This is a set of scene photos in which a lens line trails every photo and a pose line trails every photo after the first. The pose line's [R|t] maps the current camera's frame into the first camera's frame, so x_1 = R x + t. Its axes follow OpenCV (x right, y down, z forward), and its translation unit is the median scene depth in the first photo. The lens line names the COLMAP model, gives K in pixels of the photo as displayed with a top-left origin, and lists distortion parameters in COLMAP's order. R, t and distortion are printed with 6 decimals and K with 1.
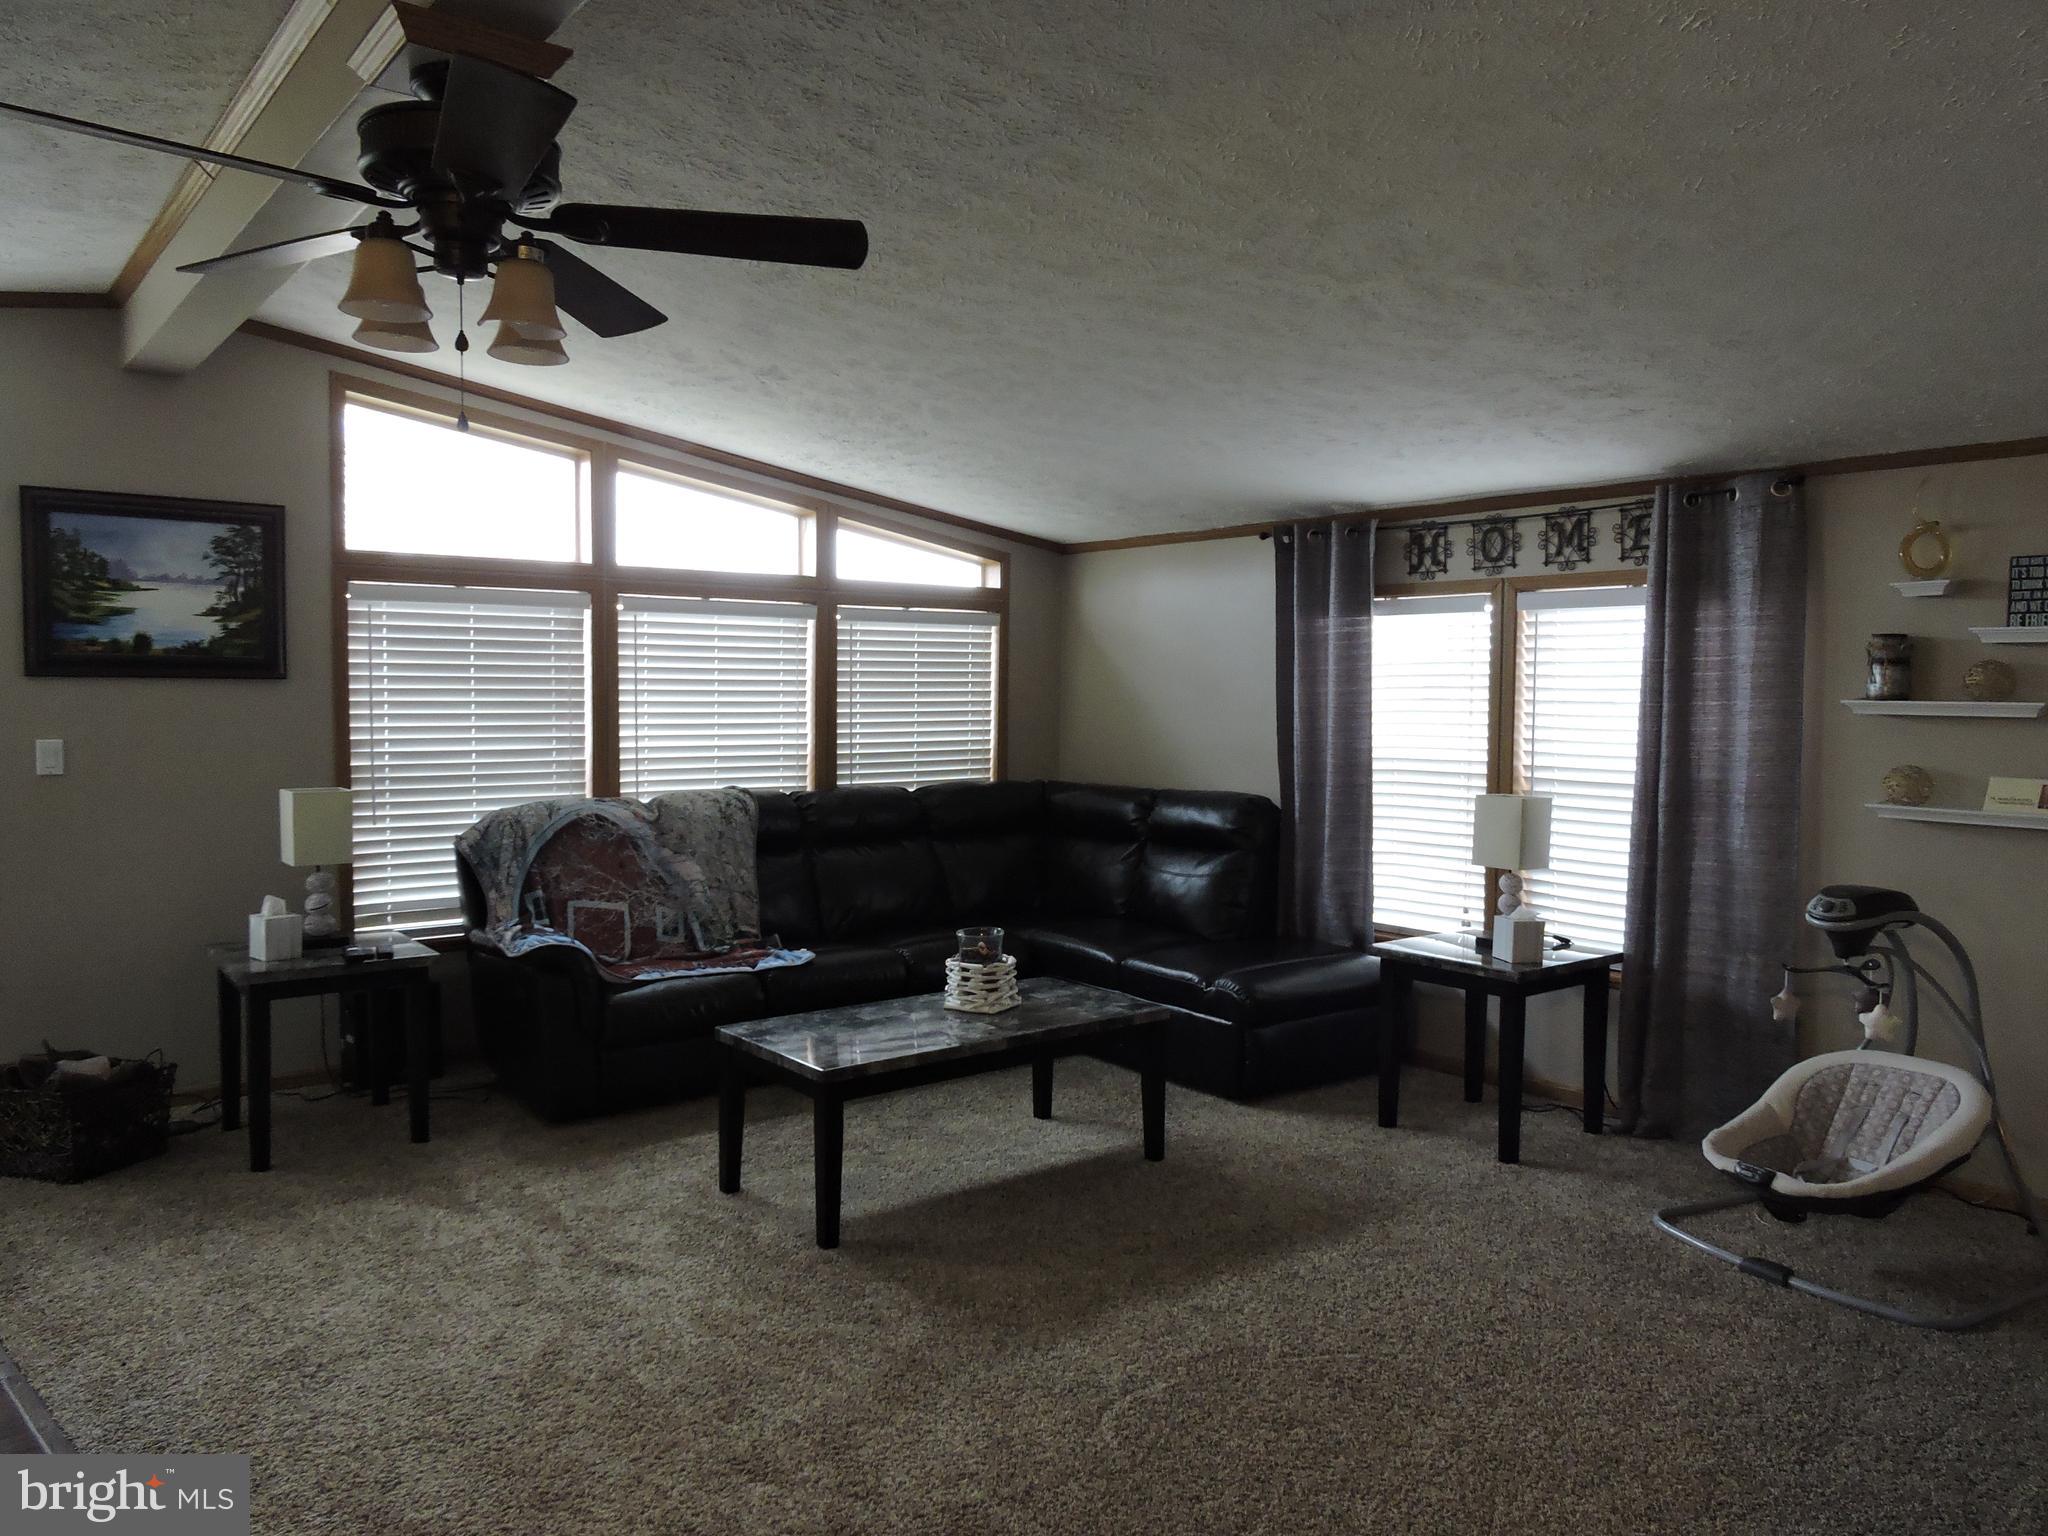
lens RADIAL K [[1471.2, 0, 1024.0], [0, 1471.2, 768.0], [0, 0, 1]] dist [-0.002999, -0.005853]
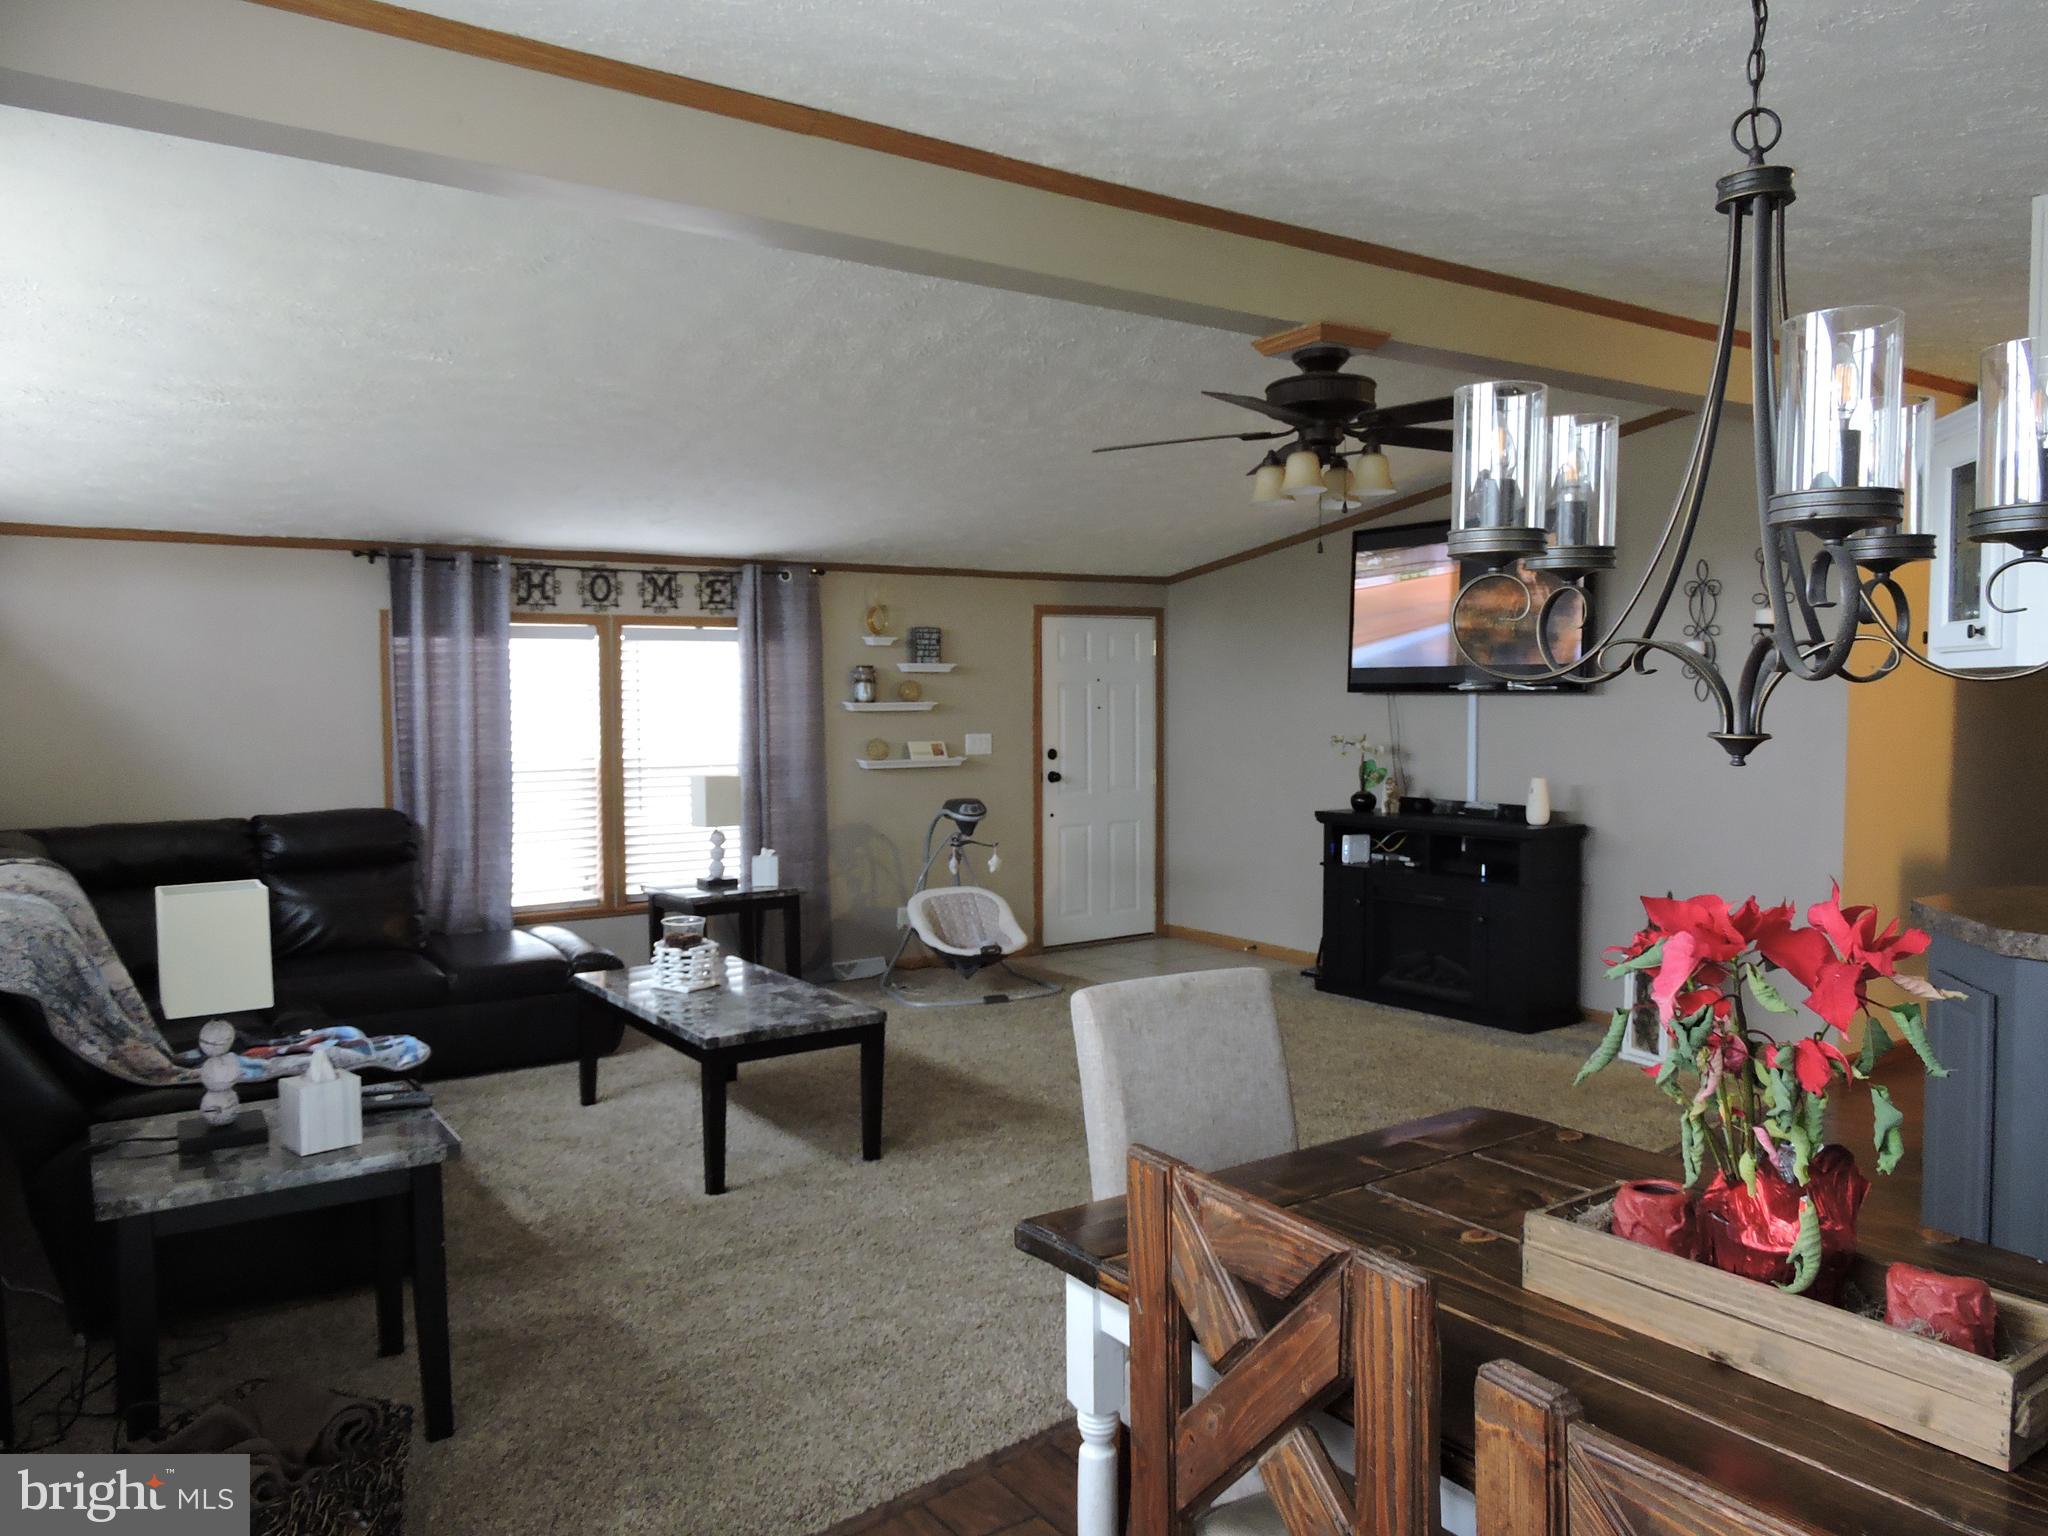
lens RADIAL K [[1471.2, 0, 1024.0], [0, 1471.2, 768.0], [0, 0, 1]] dist [-0.002999, -0.005853]
pose [[0.052971, -0.050838, 0.997301, -0.962646], [0.070659, 0.996391, 0.047039, -0.030446], [-0.996093, 0.067977, 0.056372, 0.580063]]
